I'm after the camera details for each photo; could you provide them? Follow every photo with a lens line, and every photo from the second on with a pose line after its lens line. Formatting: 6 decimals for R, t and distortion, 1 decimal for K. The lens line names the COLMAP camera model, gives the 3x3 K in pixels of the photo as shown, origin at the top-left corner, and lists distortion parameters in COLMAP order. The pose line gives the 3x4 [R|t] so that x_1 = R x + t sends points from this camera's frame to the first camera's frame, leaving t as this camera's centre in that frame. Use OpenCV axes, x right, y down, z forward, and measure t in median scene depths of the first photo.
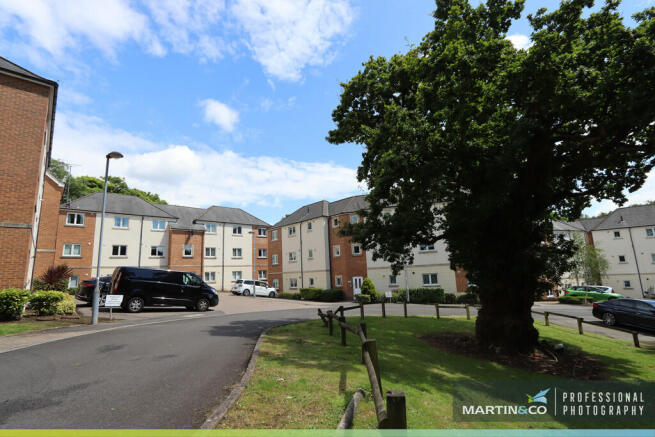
lens RADIAL K [[302.9, 0, 327.0], [0, 302.9, 219.1], [0, 0, 1]] dist [-0.016150, 0.002224]
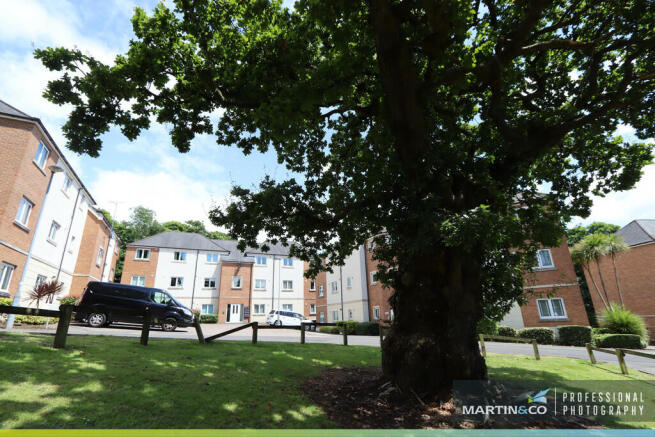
lens RADIAL K [[302.9, 0, 328.4], [0, 302.9, 218.1], [0, 0, 1]] dist [-0.016150, 0.002224]
pose [[0.949597, -0.083455, -0.302159, 0.171934], [0.041408, 0.988858, -0.142985, 0.050267], [0.310726, 0.123266, 0.942473, 0.102080]]
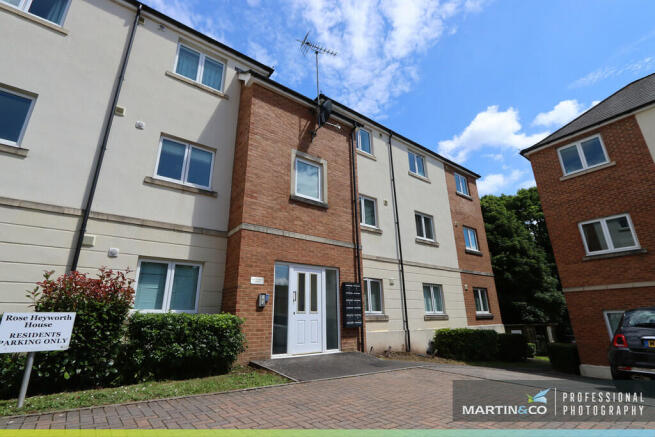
lens RADIAL K [[302.9, 0, 326.0], [0, 302.9, 219.7], [0, 0, 1]] dist [-0.016150, 0.002224]
pose [[0.995420, -0.005243, -0.095456, -0.441775], [-0.008511, 0.989670, -0.143112, 0.179379], [0.095220, 0.143269, 0.985092, 0.799869]]
